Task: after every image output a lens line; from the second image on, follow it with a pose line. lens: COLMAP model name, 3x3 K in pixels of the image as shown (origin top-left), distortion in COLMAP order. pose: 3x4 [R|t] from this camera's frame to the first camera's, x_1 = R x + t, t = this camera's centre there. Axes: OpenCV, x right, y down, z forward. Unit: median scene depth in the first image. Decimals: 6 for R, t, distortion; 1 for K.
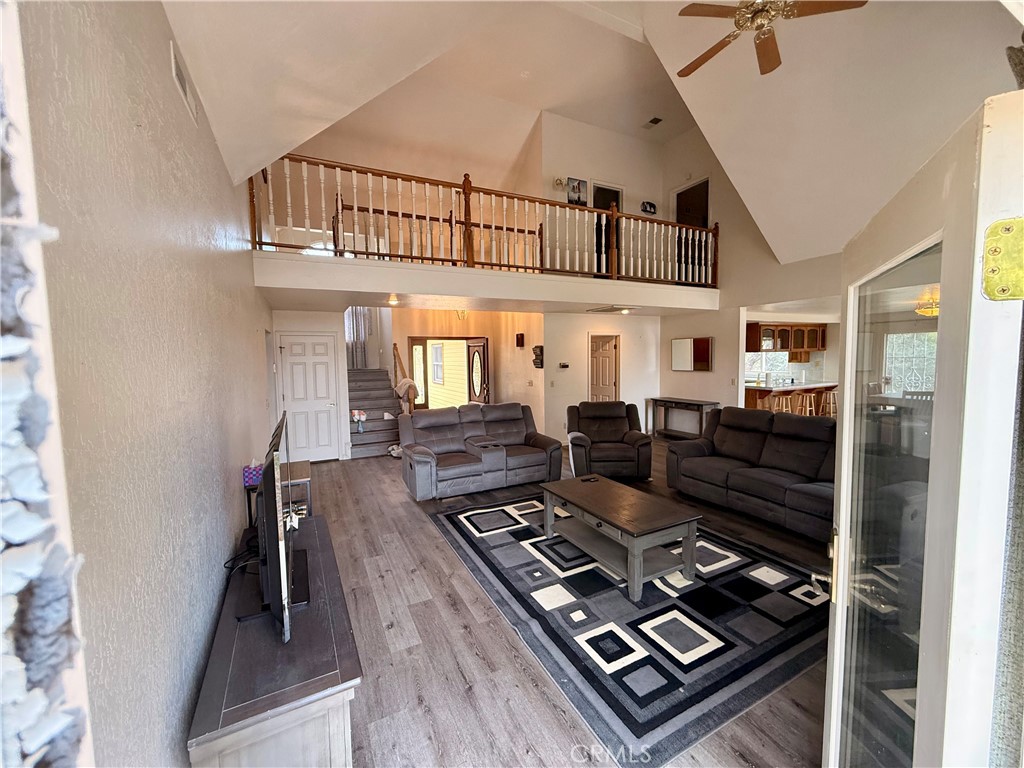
lens RADIAL K [[407.7, 0, 505.2], [0, 407.7, 384.5], [0, 0, 1]] dist [-0.000174, 0.000004]
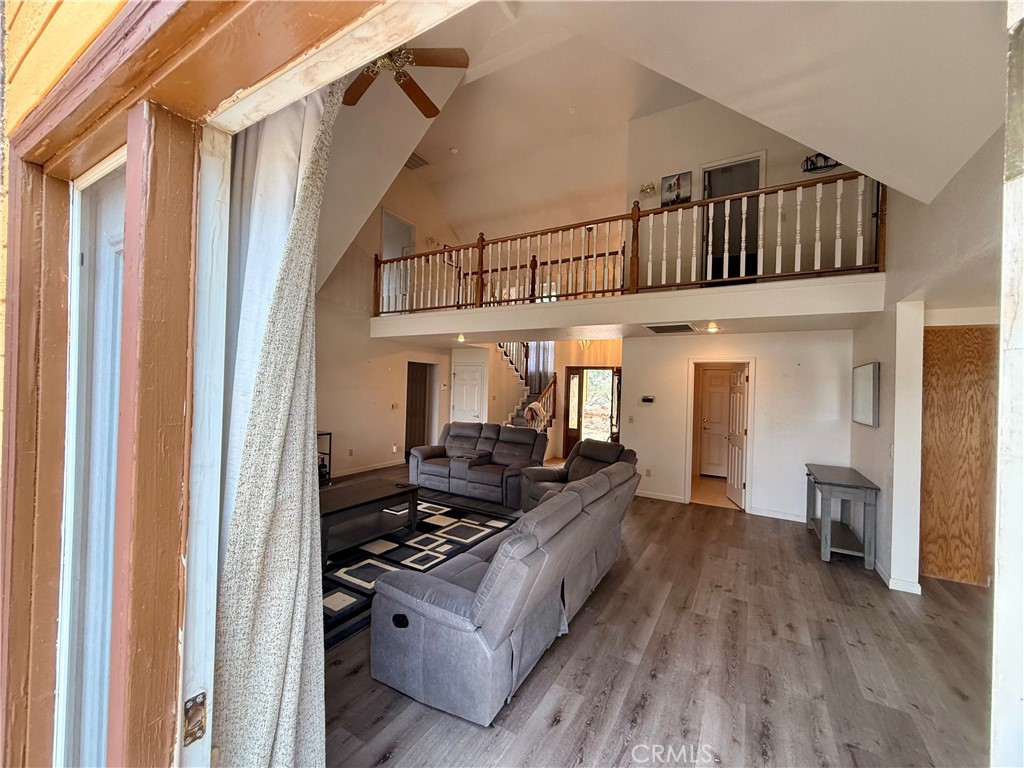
lens RADIAL K [[407.7, 0, 505.2], [0, 407.7, 384.5], [0, 0, 1]] dist [-0.000174, 0.000004]
pose [[0.541995, 0.029360, -0.839869, 0.697023], [-0.099668, 0.994582, -0.029551, -0.023533], [0.834451, 0.099725, 0.541984, 0.310542]]
